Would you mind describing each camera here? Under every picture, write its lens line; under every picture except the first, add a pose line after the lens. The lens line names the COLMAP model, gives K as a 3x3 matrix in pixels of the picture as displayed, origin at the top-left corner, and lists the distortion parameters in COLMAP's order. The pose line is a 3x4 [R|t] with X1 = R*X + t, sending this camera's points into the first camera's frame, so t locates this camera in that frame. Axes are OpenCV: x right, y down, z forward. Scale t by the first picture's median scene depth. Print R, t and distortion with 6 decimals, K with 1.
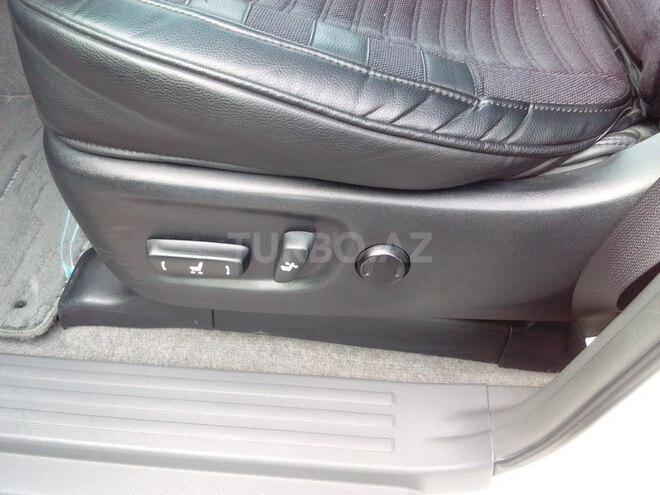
lens RADIAL K [[512.7, 0, 330.0], [0, 512.7, 247.5], [0, 0, 1]] dist [0.008139, 0.000266]
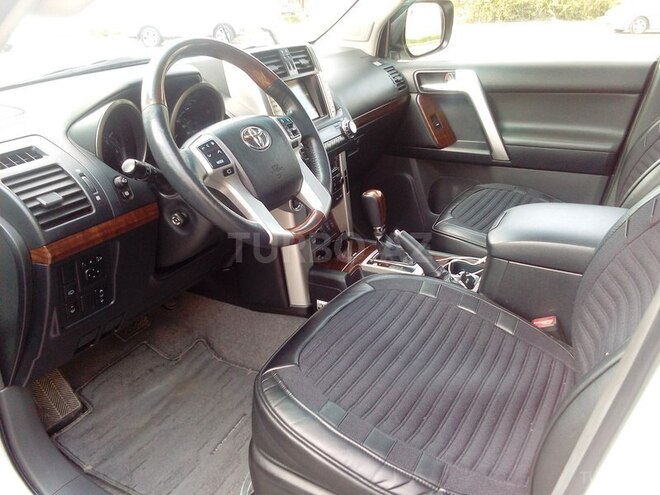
lens RADIAL K [[512.7, 0, 330.0], [0, 512.7, 247.5], [0, 0, 1]] dist [0.008139, 0.000266]
pose [[0.908076, 0.107131, -0.404872, 0.624605], [-0.269740, 0.889125, -0.369725, -0.270116], [0.320373, 0.444949, 0.836291, -1.256309]]
